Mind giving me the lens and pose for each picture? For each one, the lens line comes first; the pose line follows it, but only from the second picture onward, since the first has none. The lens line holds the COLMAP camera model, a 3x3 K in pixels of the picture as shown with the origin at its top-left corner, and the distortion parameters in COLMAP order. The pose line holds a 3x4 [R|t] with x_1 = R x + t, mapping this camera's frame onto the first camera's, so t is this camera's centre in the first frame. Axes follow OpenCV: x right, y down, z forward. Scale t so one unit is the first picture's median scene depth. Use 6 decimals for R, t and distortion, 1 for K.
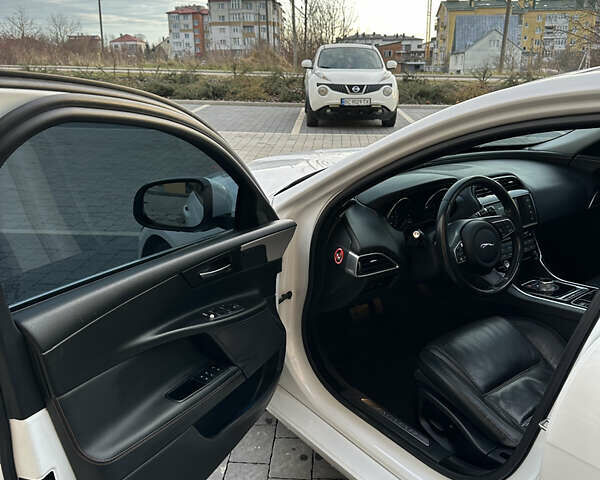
lens RADIAL K [[580.5, 0, 303.1], [0, 580.5, 241.7], [0, 0, 1]] dist [0.166897, -0.314390]
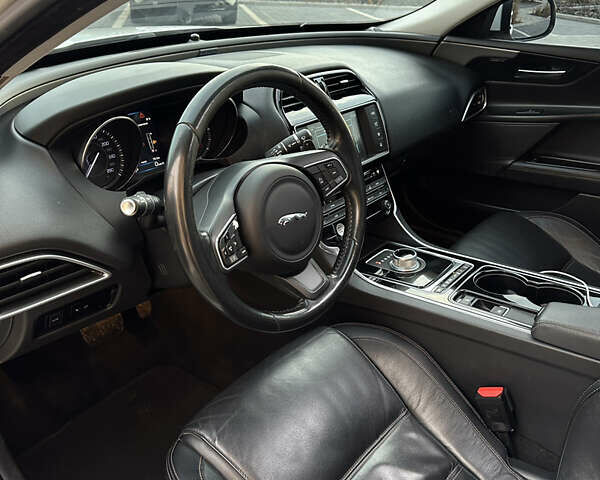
lens RADIAL K [[580.5, 0, 303.1], [0, 580.5, 241.7], [0, 0, 1]] dist [0.166897, -0.314390]
pose [[0.972278, -0.078227, 0.220355, 0.191994], [0.044091, 0.986807, 0.155779, -0.042263], [-0.229635, -0.141745, 0.962900, 0.482468]]
